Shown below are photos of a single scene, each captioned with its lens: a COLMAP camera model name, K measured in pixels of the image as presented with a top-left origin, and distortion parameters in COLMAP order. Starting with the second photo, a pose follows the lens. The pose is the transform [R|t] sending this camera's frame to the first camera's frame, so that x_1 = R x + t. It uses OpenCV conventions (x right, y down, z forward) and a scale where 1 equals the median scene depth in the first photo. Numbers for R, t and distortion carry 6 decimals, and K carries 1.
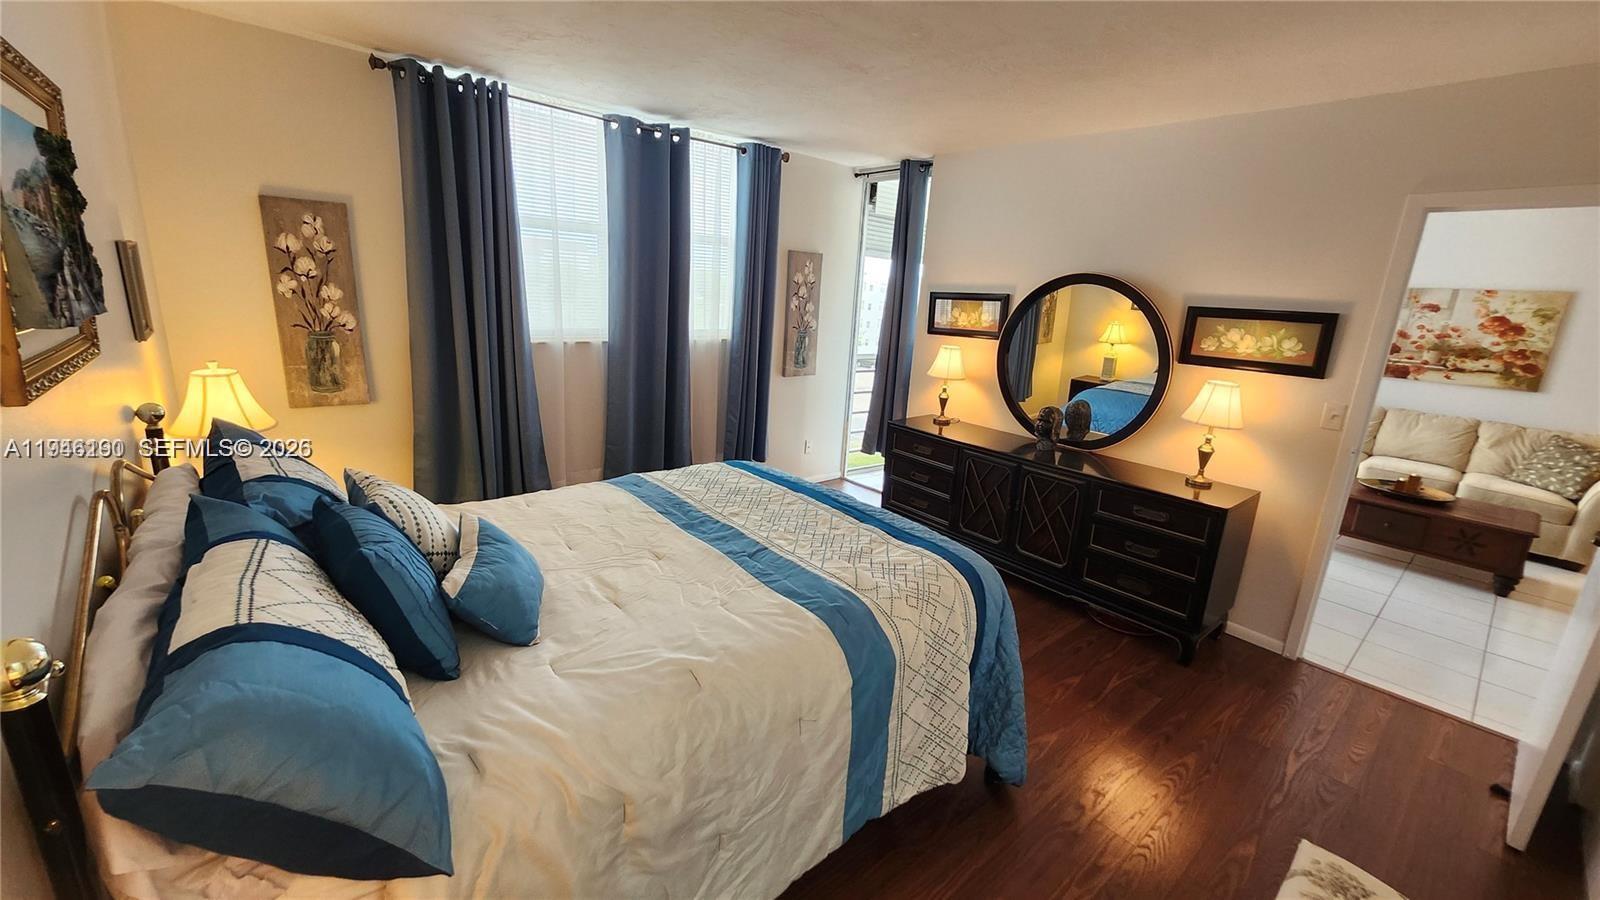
lens RADIAL K [[626.4, 0, 808.2], [0, 626.4, 449.8], [0, 0, 1]] dist [0.001585, -0.000010]
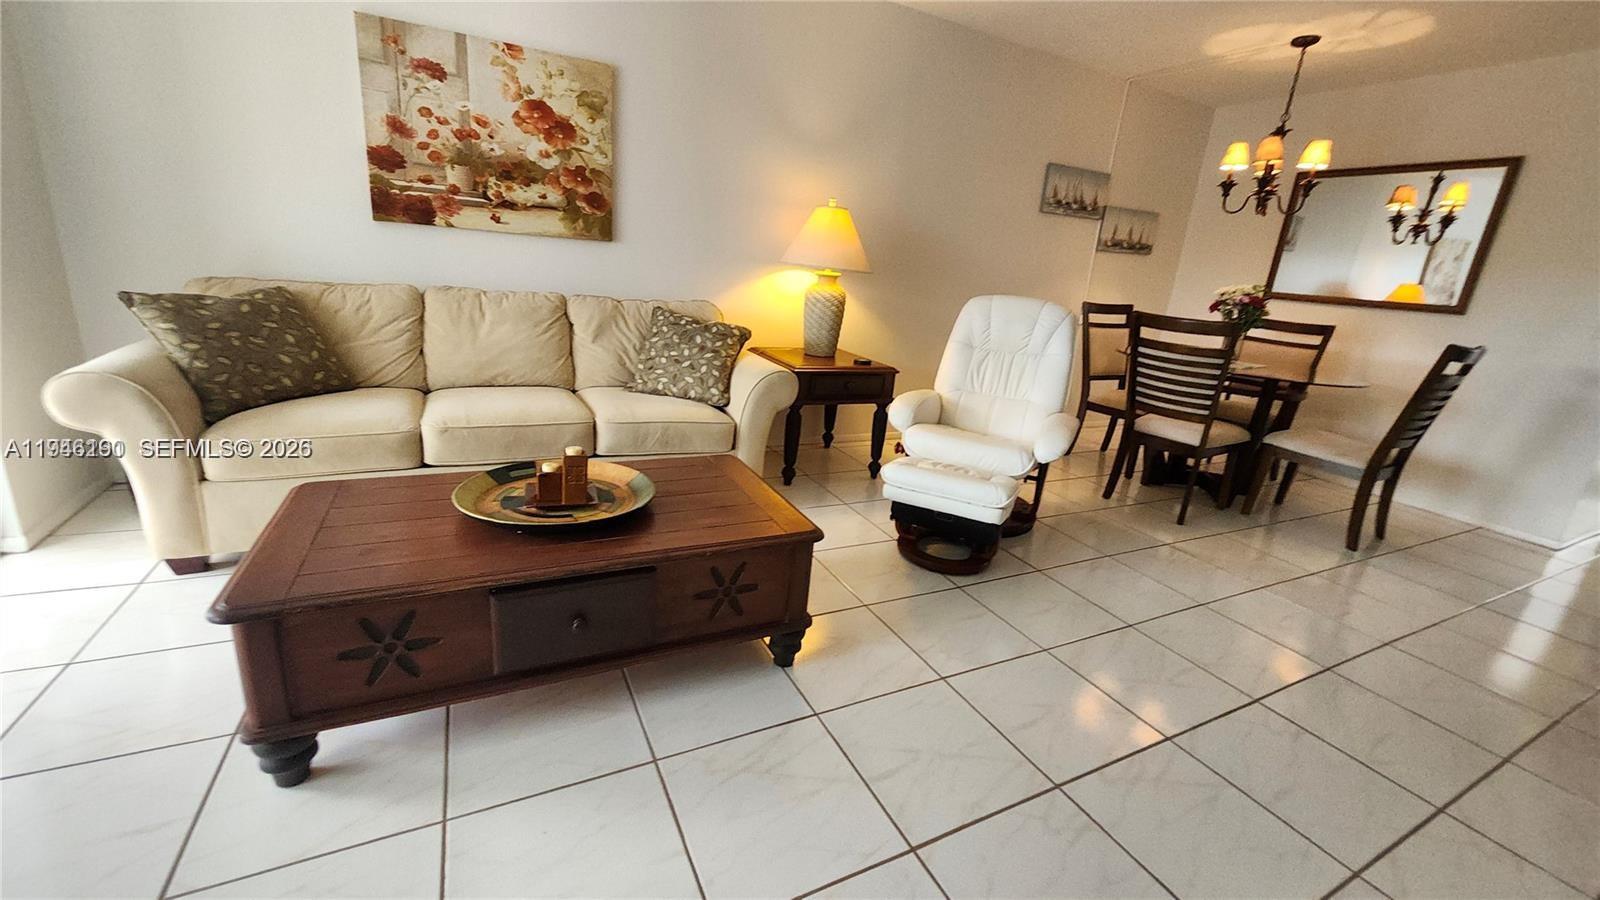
lens RADIAL K [[639.5, 0, 800.0], [0, 639.5, 450.0], [0, 0, 1]] dist [-0.008149, -0.000261]
pose [[0.242551, -0.305227, 0.920872, 0.547690], [0.167313, 0.948155, 0.270201, -0.034363], [-0.955602, 0.088537, 0.281044, 0.647238]]
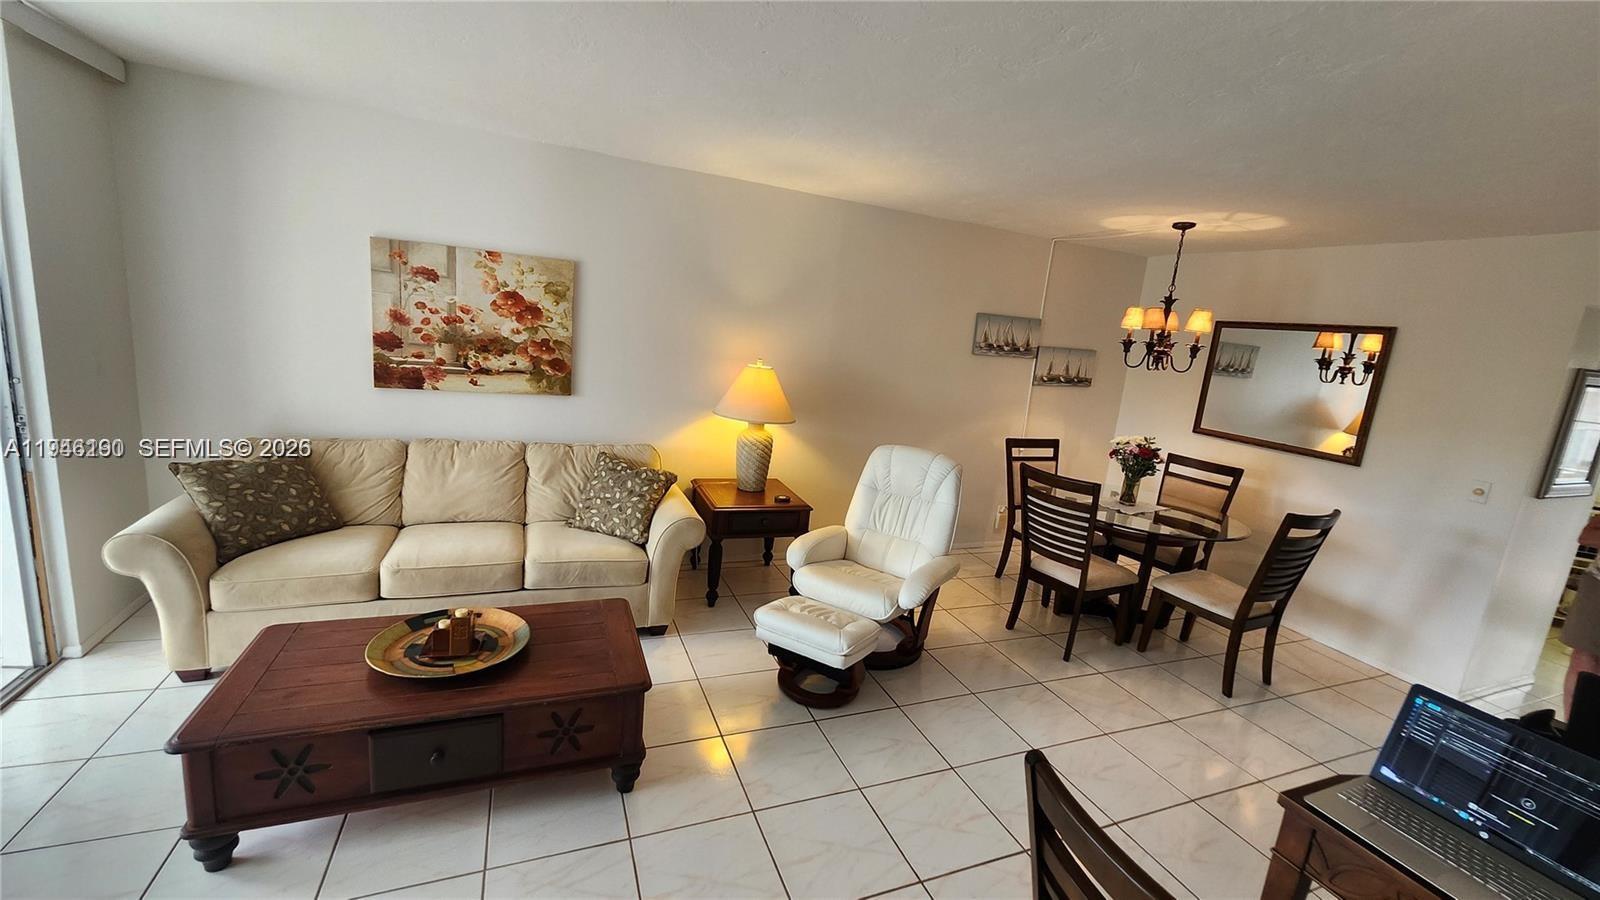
lens RADIAL K [[639.5, 0, 800.0], [0, 639.5, 450.0], [0, 0, 1]] dist [-0.008149, -0.000261]
pose [[0.324347, -0.207221, 0.922962, 0.521013], [0.155407, 0.974126, 0.164095, -0.108299], [-0.933085, 0.090211, 0.348159, 0.474979]]
